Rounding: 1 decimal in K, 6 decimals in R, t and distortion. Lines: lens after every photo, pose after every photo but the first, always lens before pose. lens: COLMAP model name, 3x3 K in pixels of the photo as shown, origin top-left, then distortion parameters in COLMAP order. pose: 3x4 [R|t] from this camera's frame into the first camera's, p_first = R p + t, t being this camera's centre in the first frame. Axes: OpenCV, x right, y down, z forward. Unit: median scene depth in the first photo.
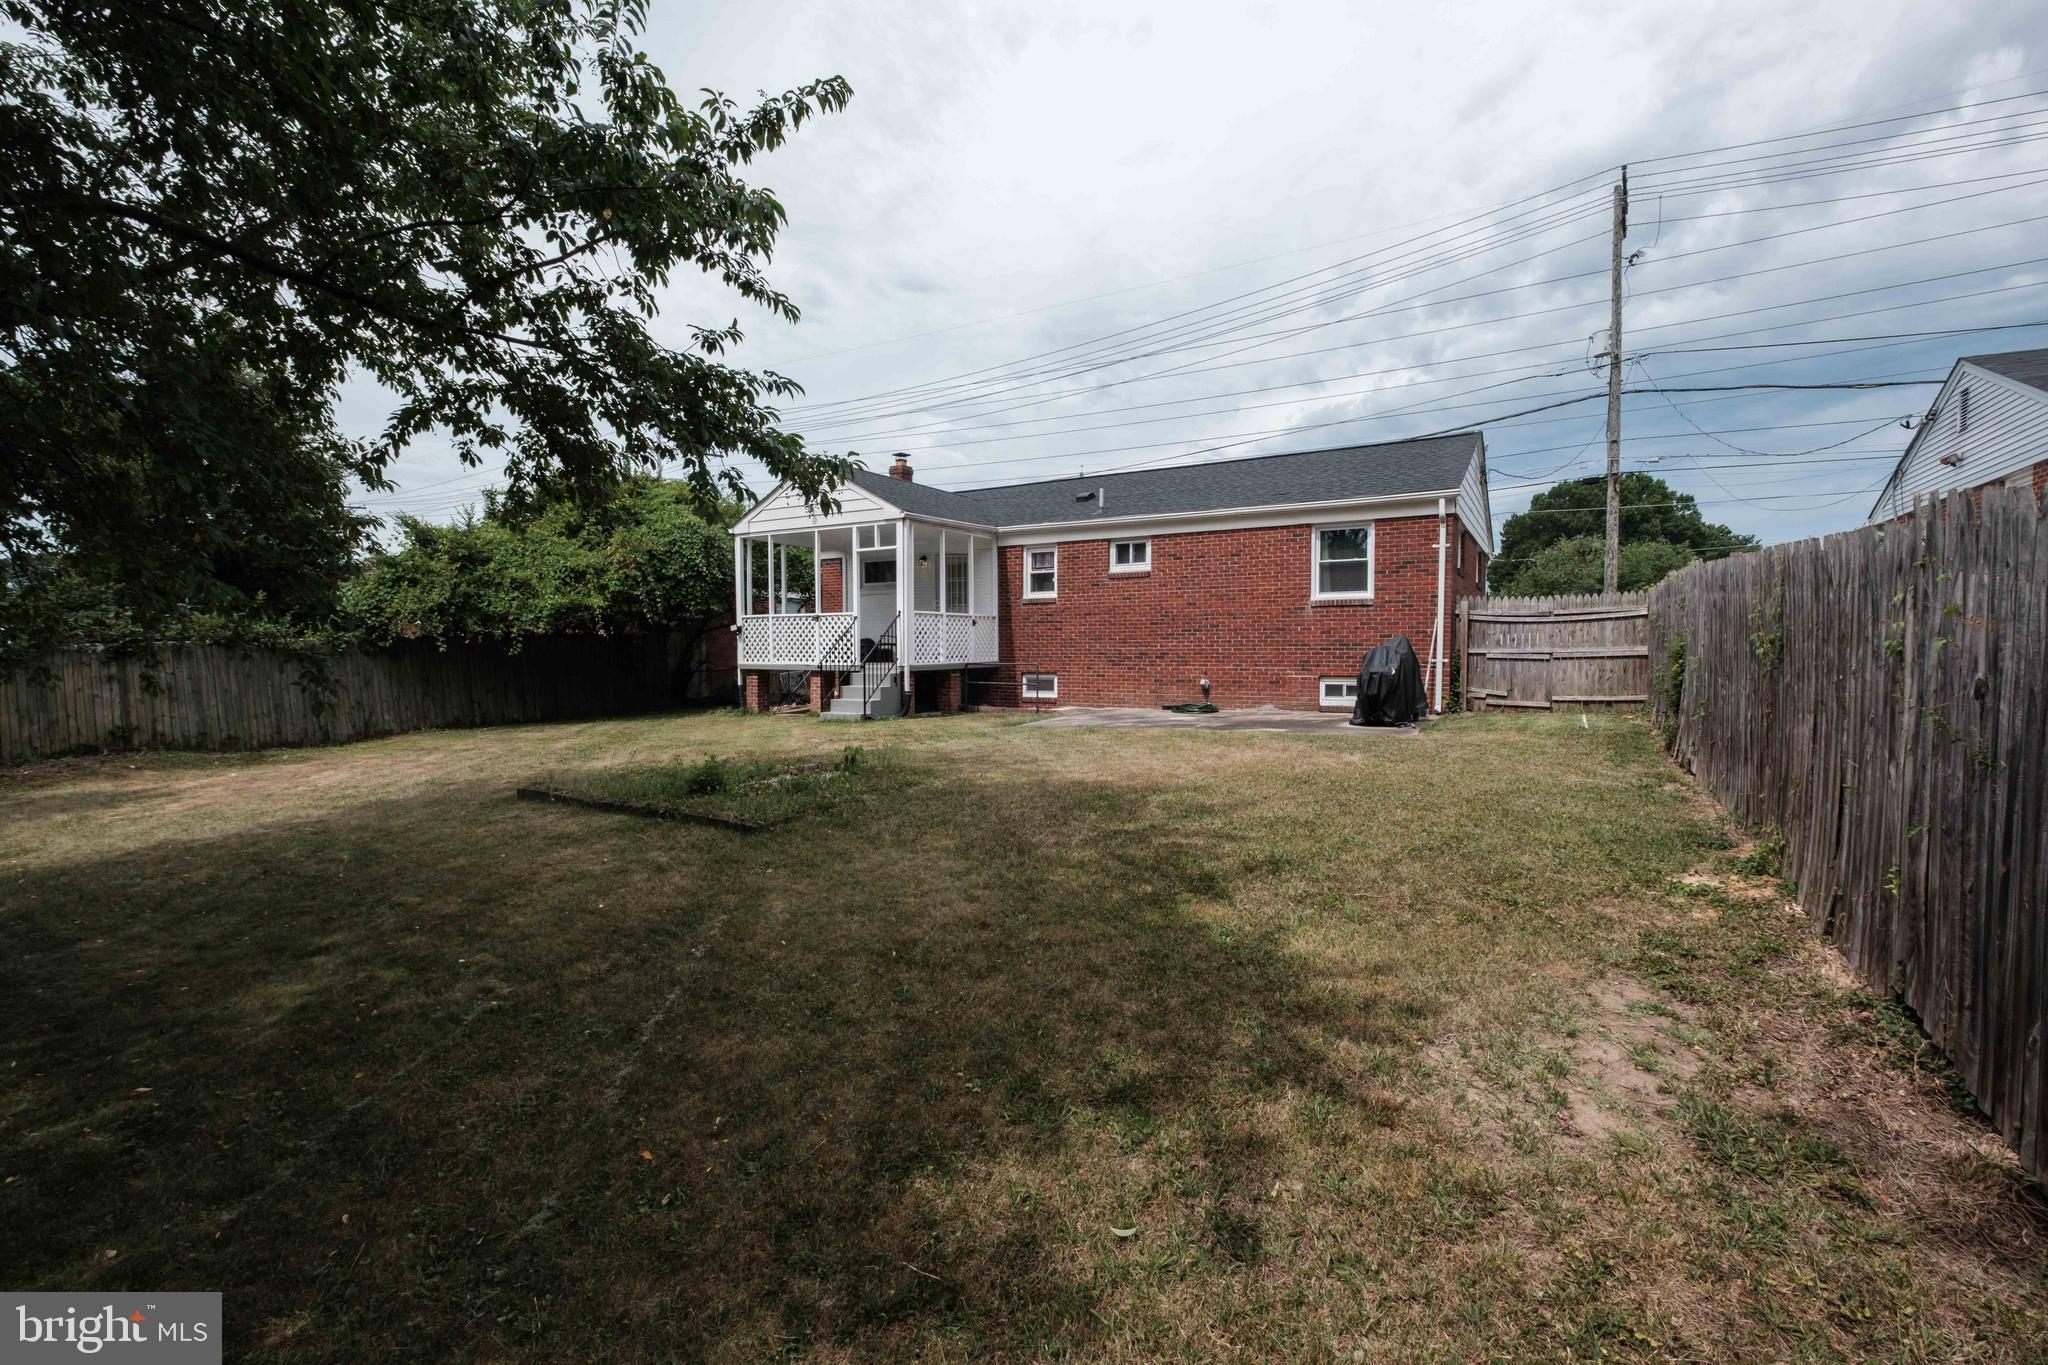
lens RADIAL K [[887.7, 0, 1024.0], [0, 887.7, 682.5], [0, 0, 1]] dist [-0.002808, -0.001301]
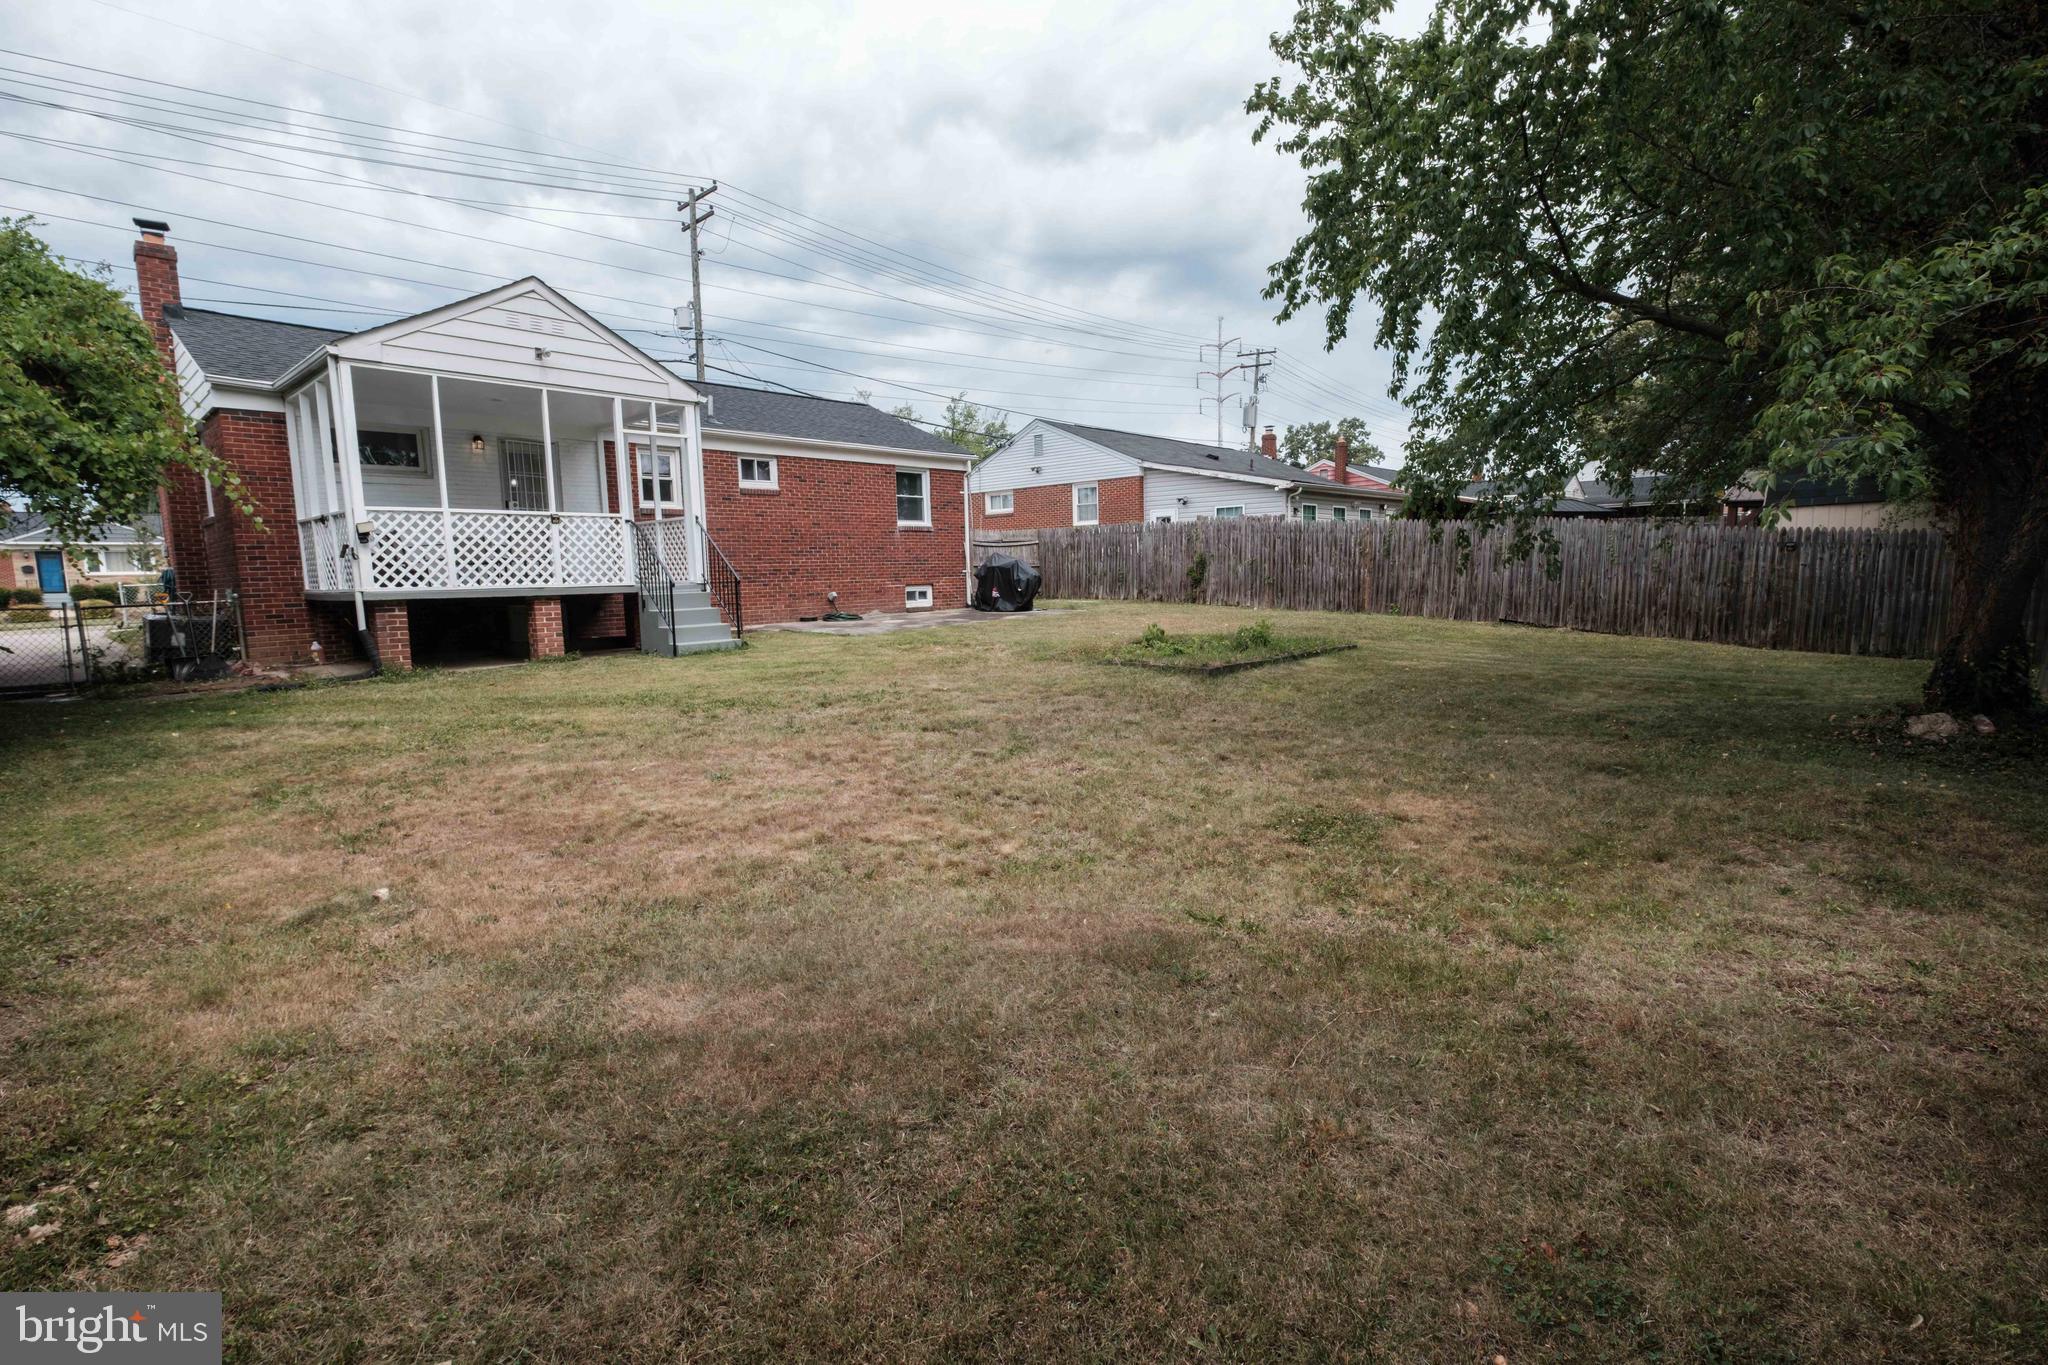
lens RADIAL K [[941.1, 0, 1035.7], [0, 941.1, 682.7], [0, 0, 1]] dist [-0.004890, 0.000331]
pose [[0.187172, -0.117610, 0.975261, -0.882217], [0.061527, 0.992261, 0.107852, -0.001905], [-0.980399, 0.039818, 0.192959, 0.491018]]
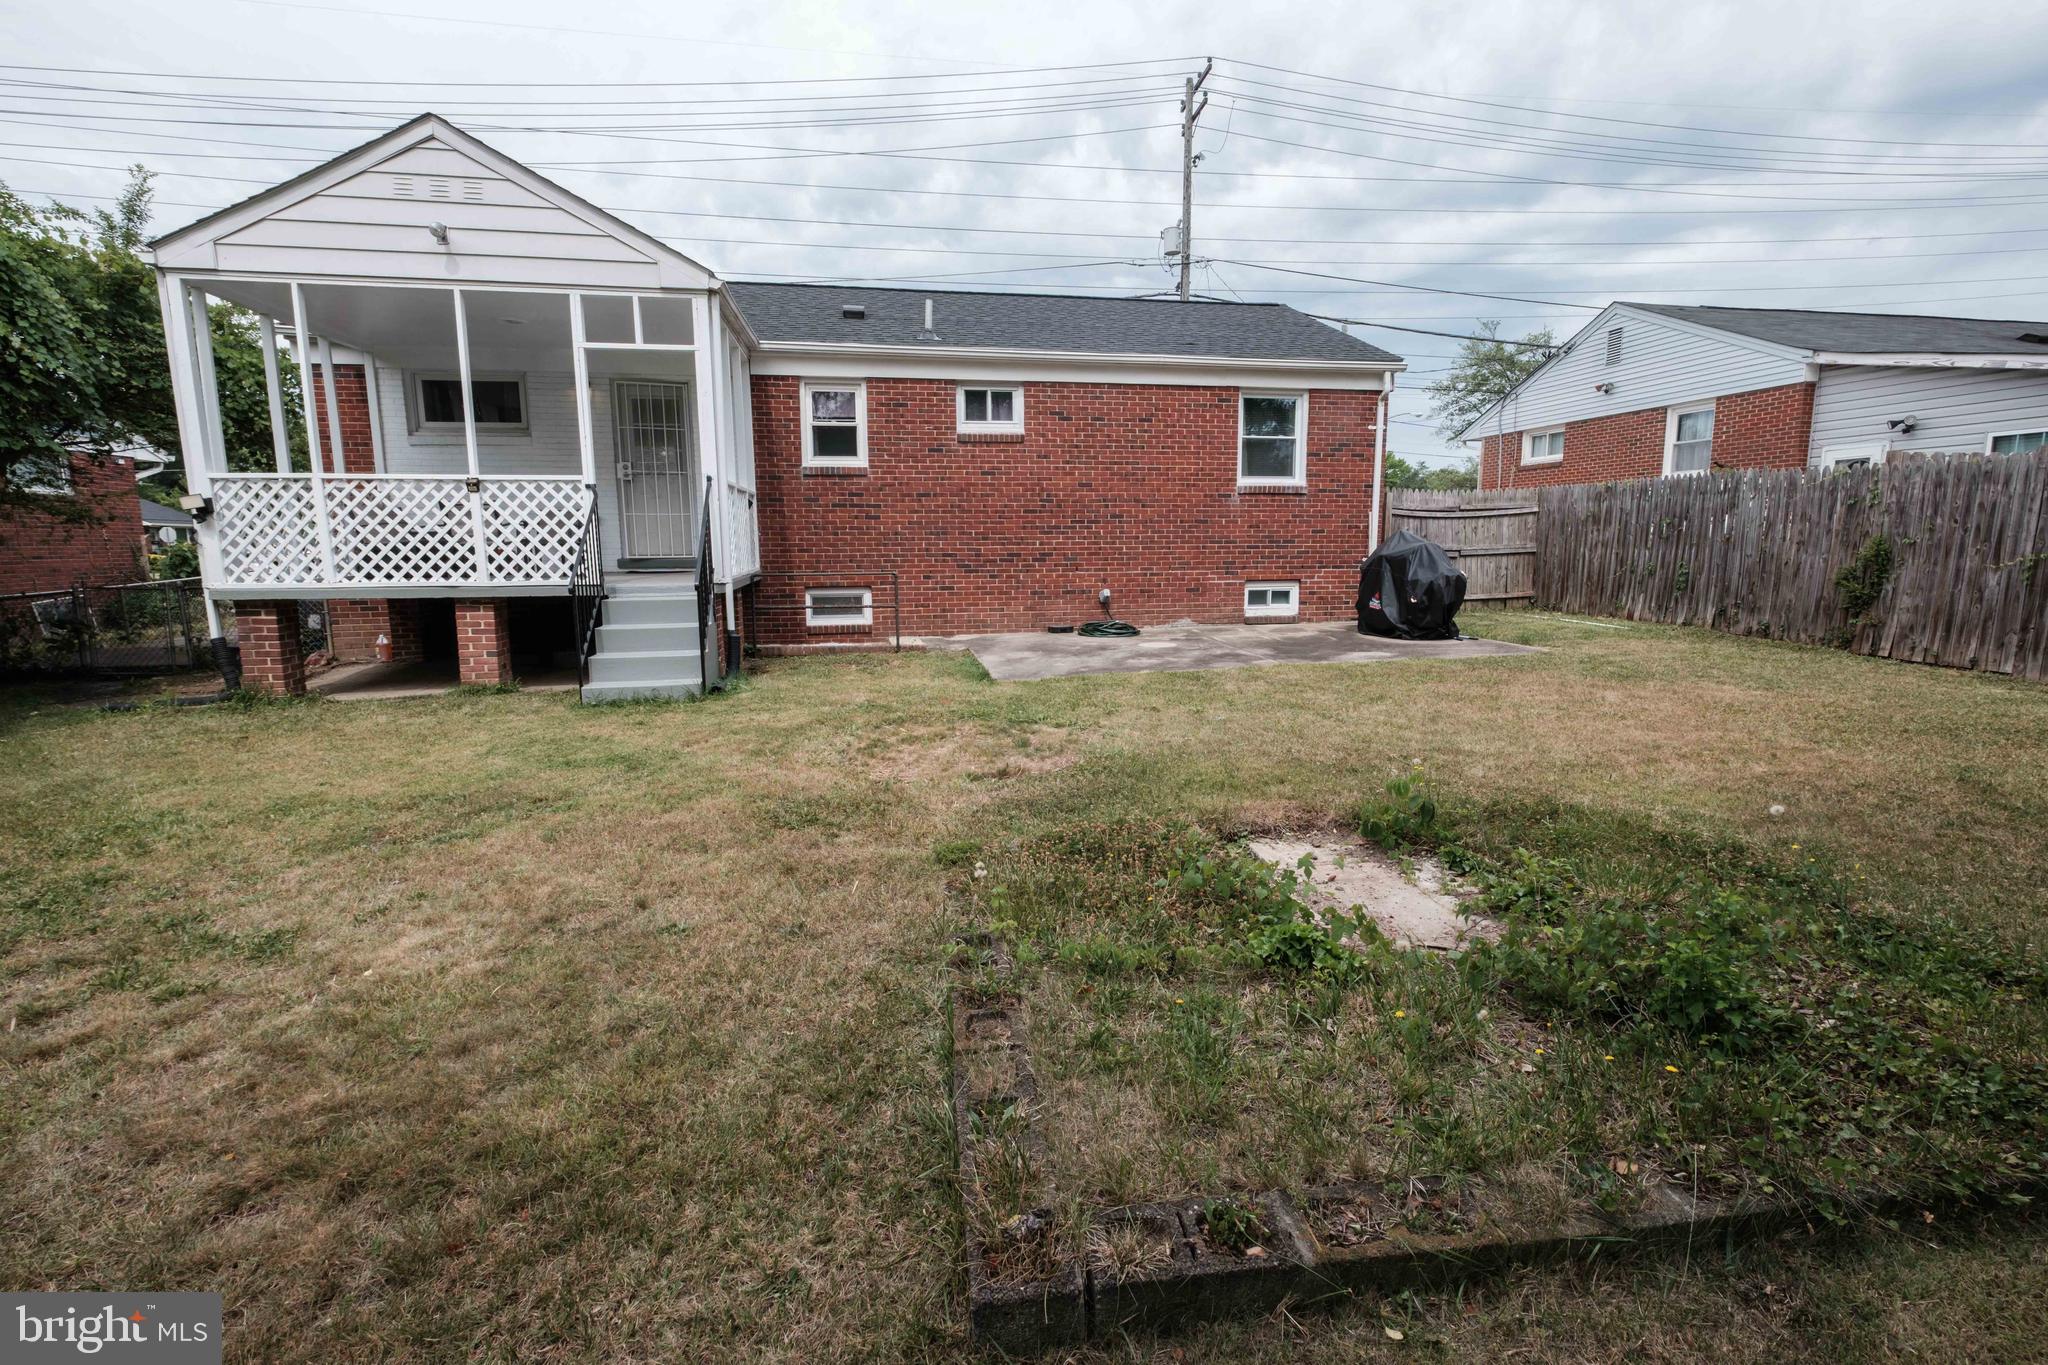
lens RADIAL K [[941.1, 0, 1035.7], [0, 941.1, 682.7], [0, 0, 1]] dist [-0.004890, 0.000331]
pose [[0.750282, -0.098644, 0.653718, -0.341272], [0.029100, 0.992775, 0.116408, -0.018050], [-0.660478, -0.068316, 0.747731, 0.422947]]
